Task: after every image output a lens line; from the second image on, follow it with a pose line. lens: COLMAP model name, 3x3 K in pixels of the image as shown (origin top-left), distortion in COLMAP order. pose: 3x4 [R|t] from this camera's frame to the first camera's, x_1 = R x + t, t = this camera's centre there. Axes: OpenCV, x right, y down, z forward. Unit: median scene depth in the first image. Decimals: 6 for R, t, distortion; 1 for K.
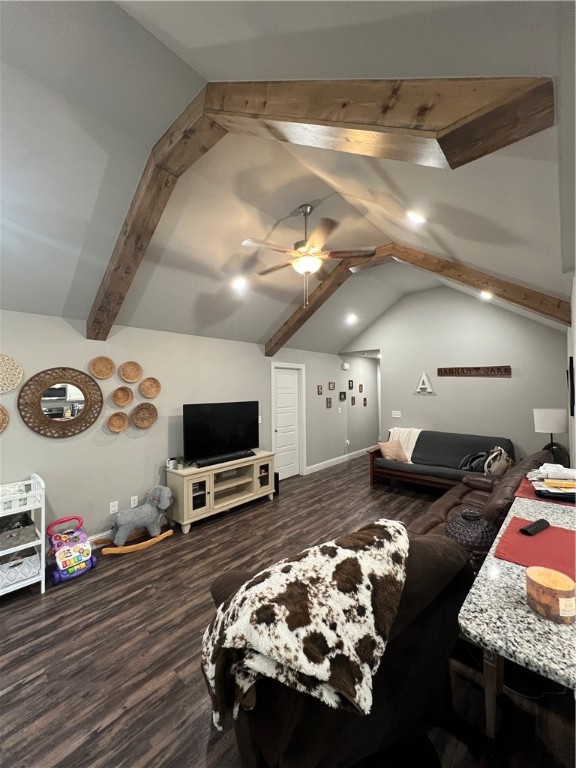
lens RADIAL K [[308.3, 0, 290.4], [0, 308.3, 384.0], [0, 0, 1]] dist [0.002622, -0.000617]
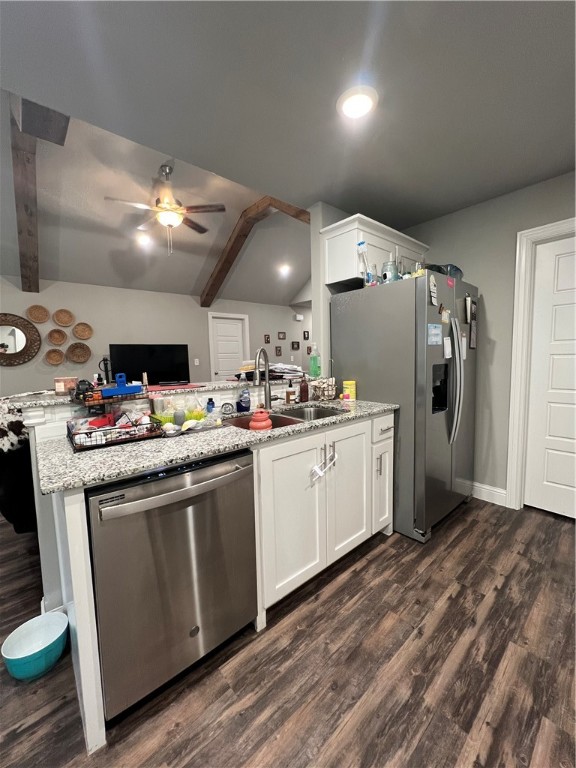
lens RADIAL K [[308.3, 0, 286.8], [0, 308.3, 384.3], [0, 0, 1]] dist [0.002622, -0.000617]
pose [[0.992411, -0.003703, -0.122908, 0.517110], [0.017533, 0.993595, 0.111628, 0.100496], [0.121708, -0.112936, 0.986120, -0.161398]]
